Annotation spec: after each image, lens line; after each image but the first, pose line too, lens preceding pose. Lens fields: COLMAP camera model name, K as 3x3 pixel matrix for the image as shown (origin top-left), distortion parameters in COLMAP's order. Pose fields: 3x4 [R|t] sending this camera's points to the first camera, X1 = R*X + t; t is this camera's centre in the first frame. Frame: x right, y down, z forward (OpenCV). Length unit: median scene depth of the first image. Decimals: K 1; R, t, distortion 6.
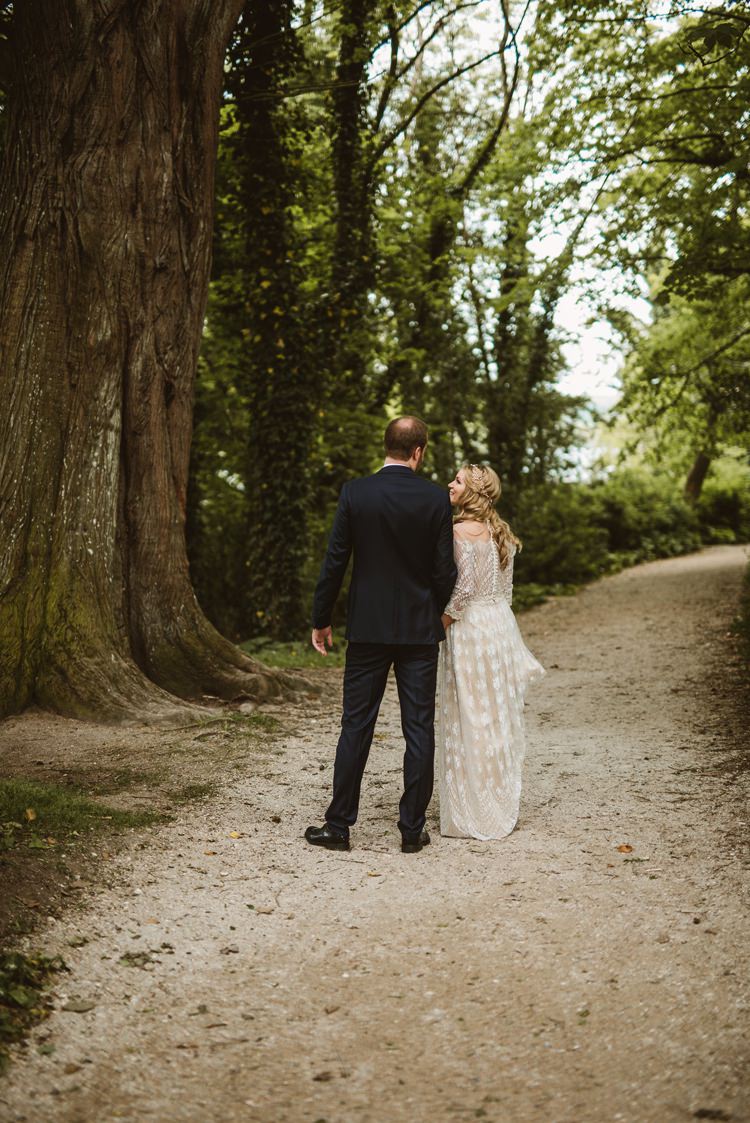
lens RADIAL K [[1581.1, 0, 375.0], [0, 1581.1, 561.5], [0, 0, 1]] dist [-0.021768, 0.065929]
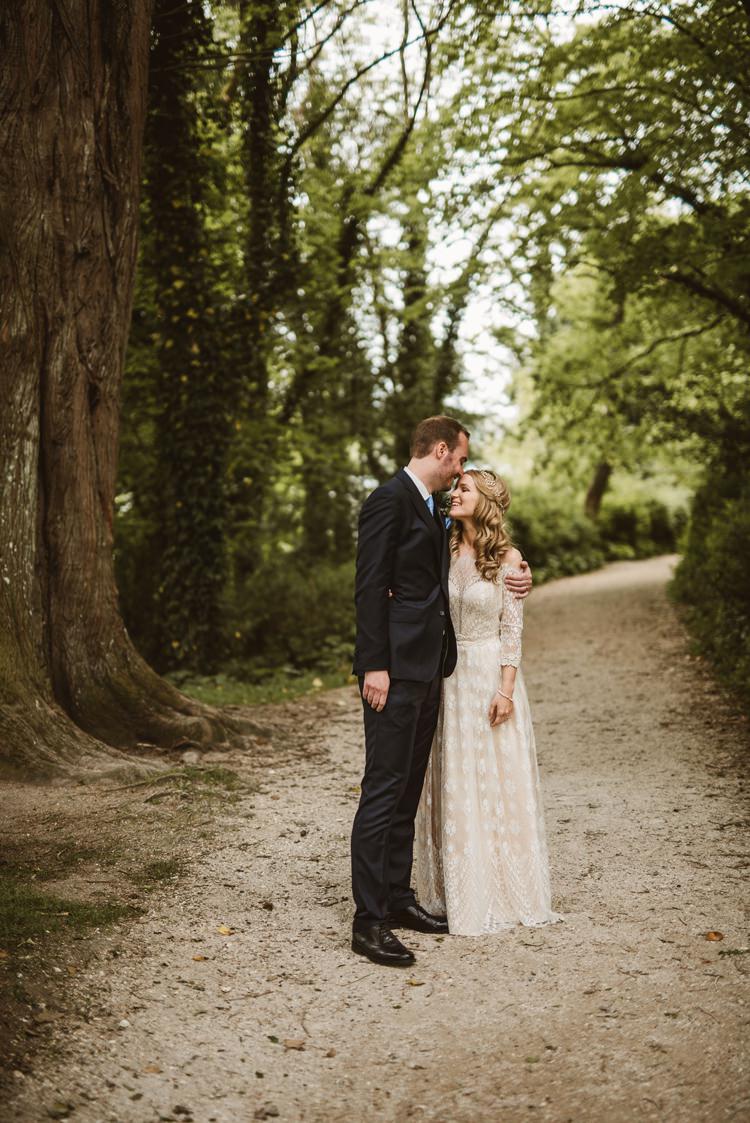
lens RADIAL K [[1581.1, 0, 375.0], [0, 1581.1, 561.5], [0, 0, 1]] dist [-0.021768, 0.065929]
pose [[0.996582, -0.015116, 0.081215, -0.048234], [0.016180, 0.999792, -0.012456, -0.002507], [-0.081010, 0.013728, 0.996619, 0.121755]]
